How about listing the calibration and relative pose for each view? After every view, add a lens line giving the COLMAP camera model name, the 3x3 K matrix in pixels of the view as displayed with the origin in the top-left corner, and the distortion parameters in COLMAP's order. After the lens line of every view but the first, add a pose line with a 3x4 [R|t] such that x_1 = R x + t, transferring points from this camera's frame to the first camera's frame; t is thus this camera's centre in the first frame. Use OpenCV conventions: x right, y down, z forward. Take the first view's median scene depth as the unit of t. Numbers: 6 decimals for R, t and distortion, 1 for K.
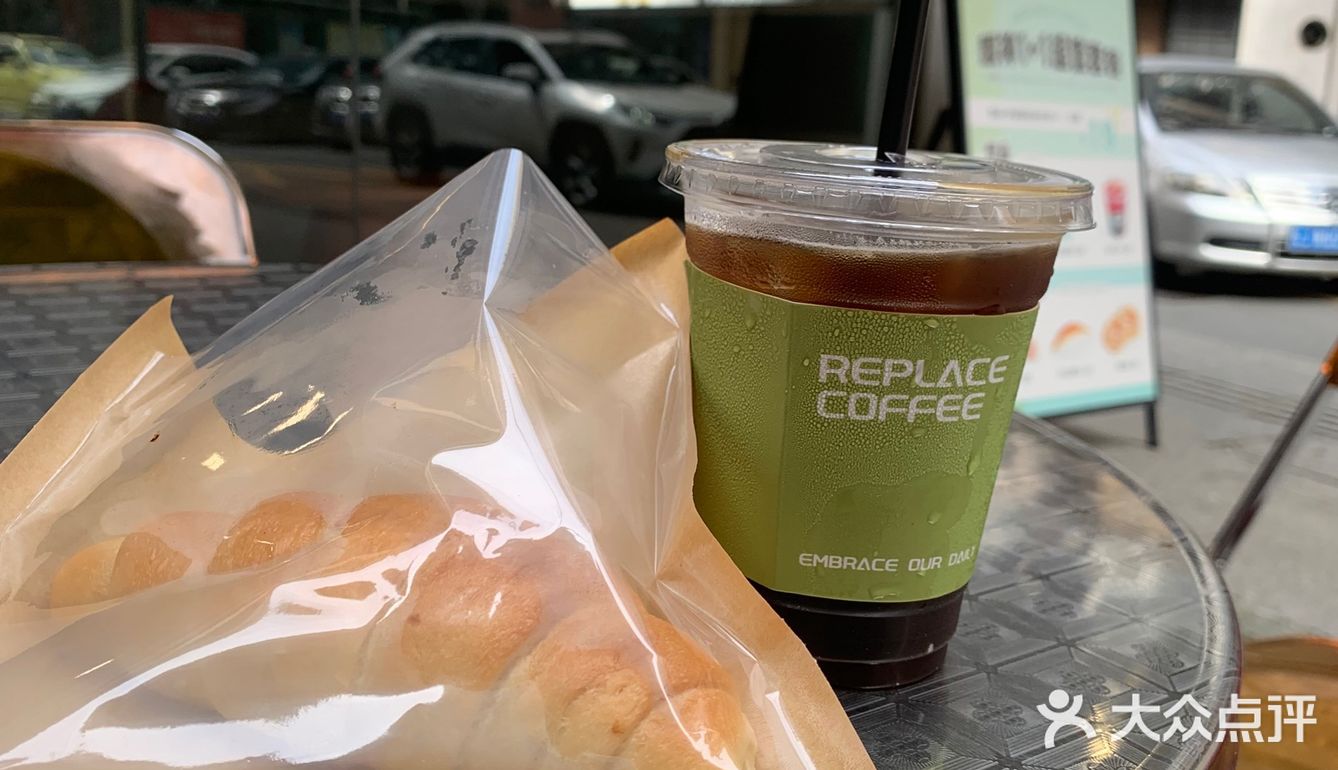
lens RADIAL K [[1384.4, 0, 643.6], [0, 1384.4, 338.1], [0, 0, 1]] dist [0.033404, 0.000000]
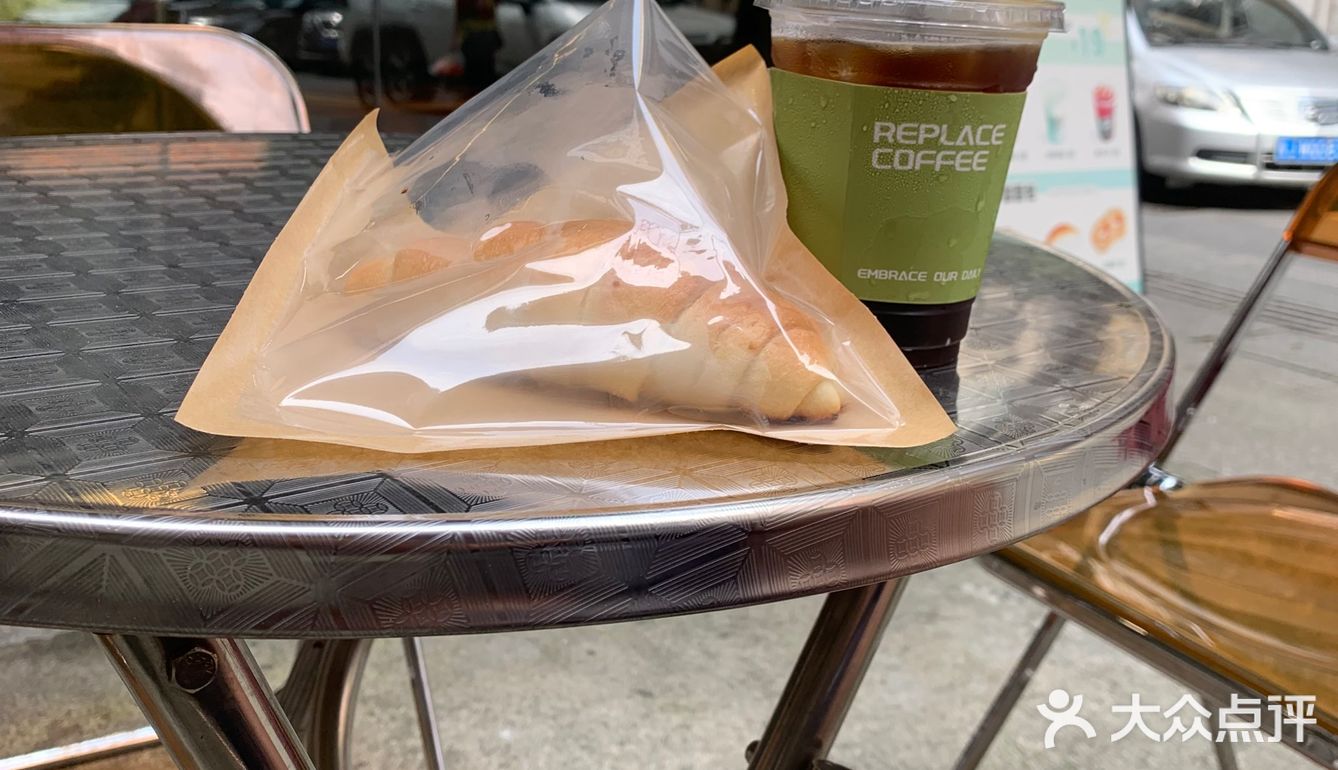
lens RADIAL K [[1384.4, 0, 658.2], [0, 1384.4, 373.0], [0, 0, 1]] dist [0.033404, 0.000000]
pose [[0.999761, -0.015524, 0.015406, -0.119150], [0.014312, 0.997016, 0.075856, 0.154479], [-0.016537, -0.075617, 0.997000, -0.433038]]
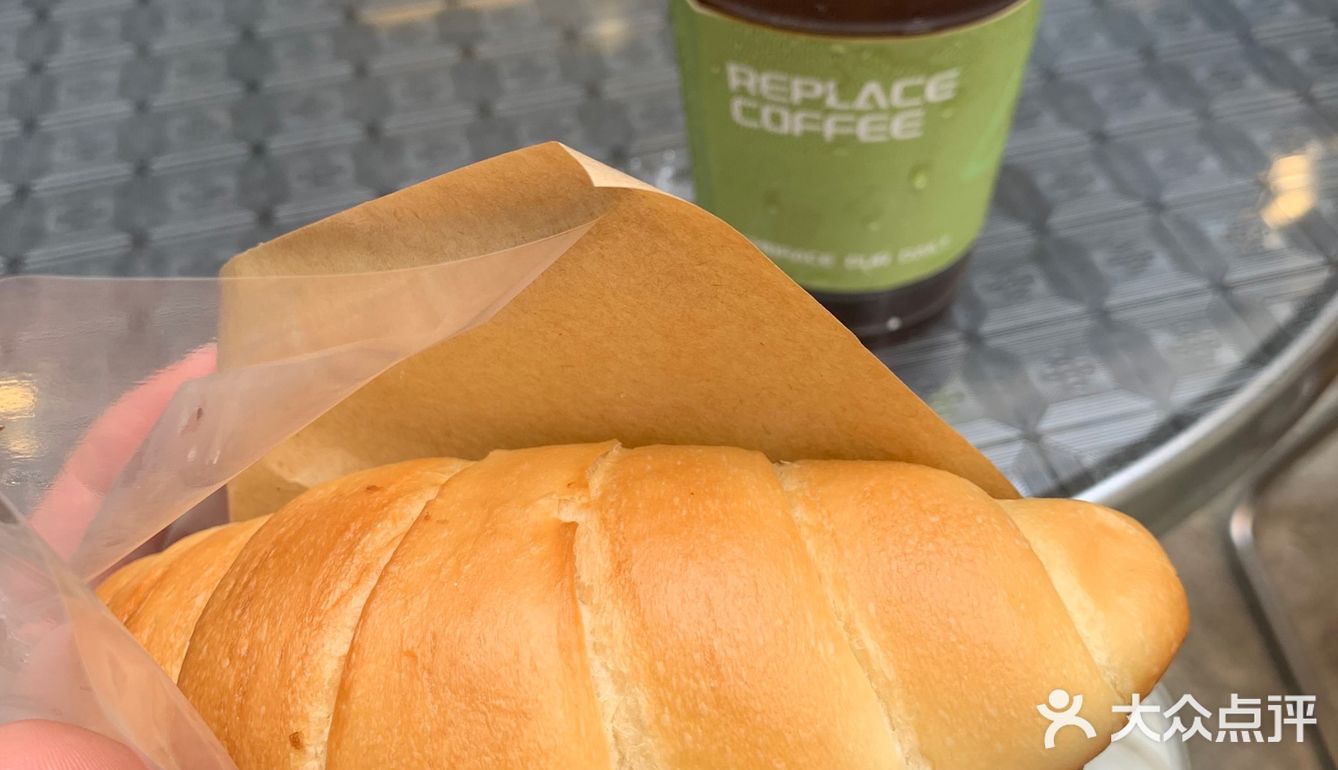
lens RADIAL K [[1384.4, 0, 676.8], [0, 1384.4, 389.1], [0, 0, 1]] dist [0.033404, 0.000000]
pose [[0.921055, 0.191623, -0.339025, 0.440294], [0.021656, 0.844013, 0.535886, -0.293639], [0.388830, -0.500922, 0.773232, 0.159844]]
